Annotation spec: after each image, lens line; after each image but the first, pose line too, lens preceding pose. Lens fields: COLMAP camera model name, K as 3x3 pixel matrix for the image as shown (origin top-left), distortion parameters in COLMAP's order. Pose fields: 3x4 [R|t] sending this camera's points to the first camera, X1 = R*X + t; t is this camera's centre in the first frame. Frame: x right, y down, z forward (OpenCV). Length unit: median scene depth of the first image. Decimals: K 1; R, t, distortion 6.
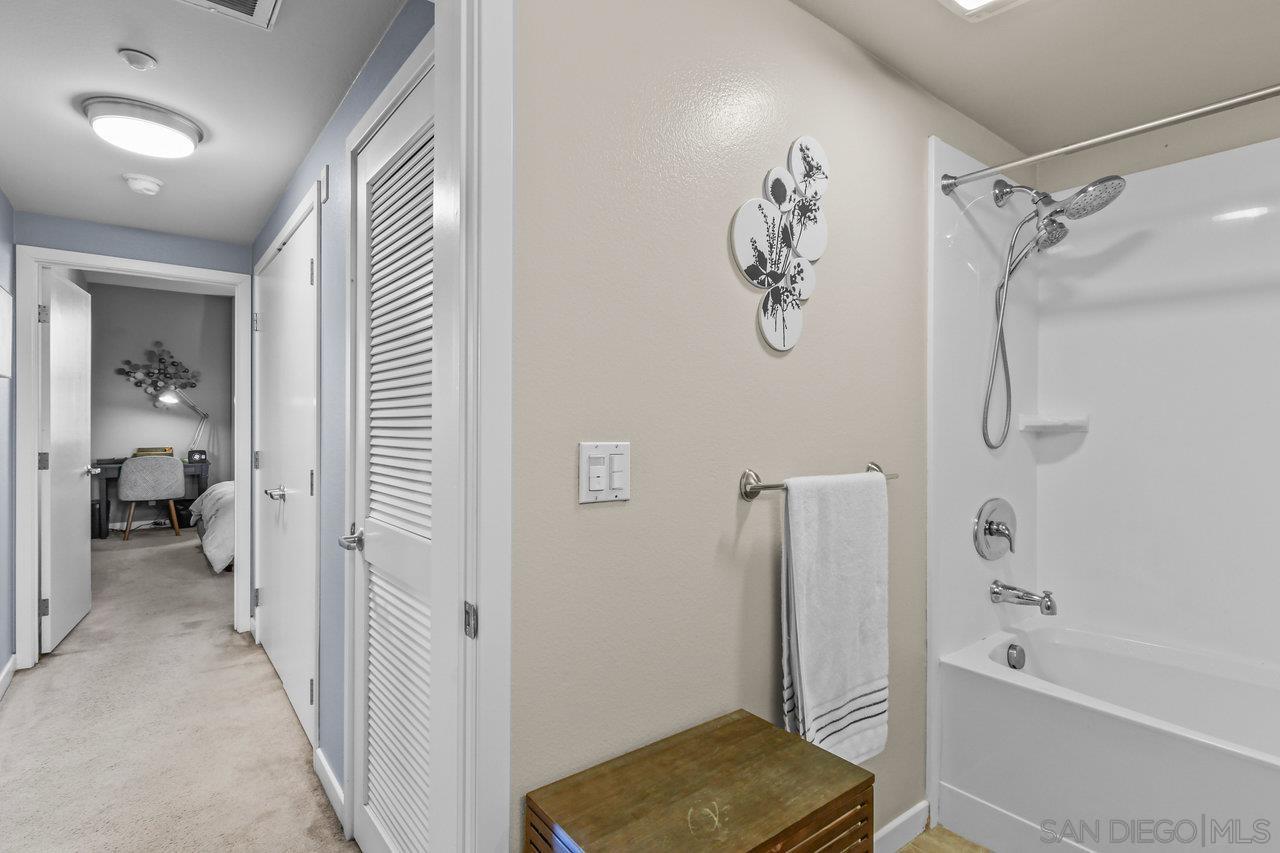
lens RADIAL K [[634.9, 0, 639.5], [0, 634.9, 429.3], [0, 0, 1]] dist [0.007561, -0.009900]
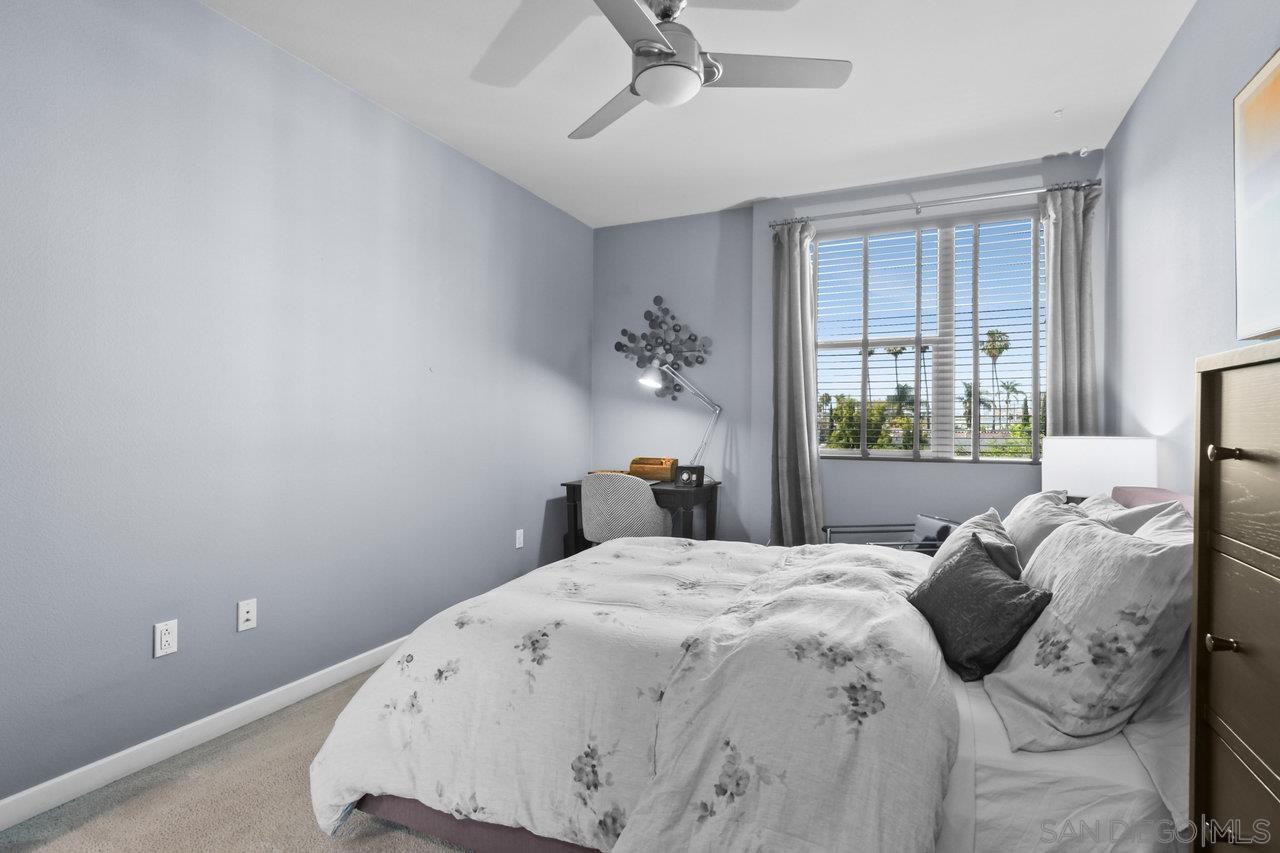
lens RADIAL K [[634.9, 0, 639.5], [0, 634.9, 429.3], [0, 0, 1]] dist [0.007561, -0.009900]
pose [[0.454652, 0.012240, -0.890585, -0.183570], [-0.012947, 0.999891, 0.007133, -0.005426], [0.890575, 0.008288, 0.454761, 0.689852]]
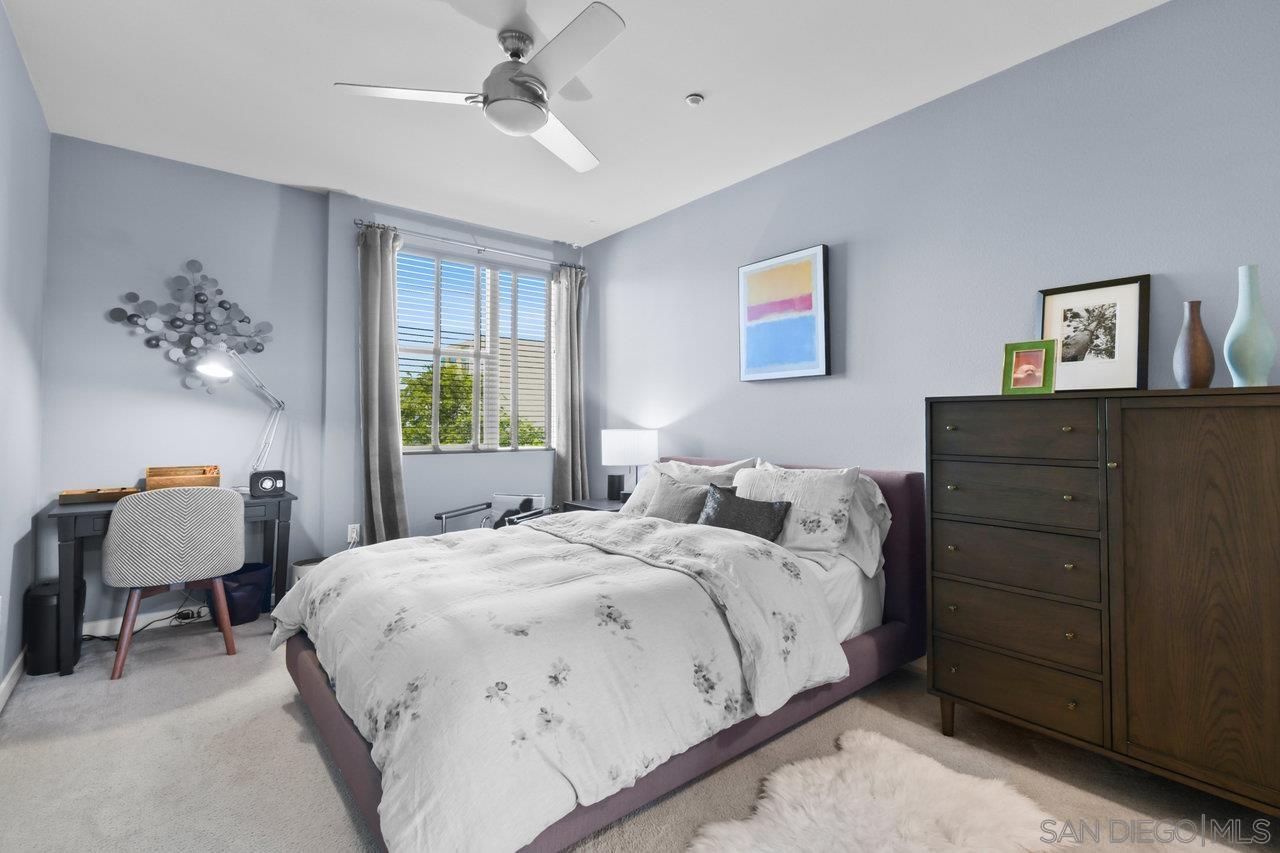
lens RADIAL K [[592.0, 0, 643.2], [0, 592.0, 416.5], [0, 0, 1]] dist [0.001682, 0.000423]
pose [[0.999600, 0.002622, 0.028166, -0.407162], [-0.001931, 0.999697, -0.024533, -0.000128], [-0.028221, 0.024468, 0.999302, 0.513443]]
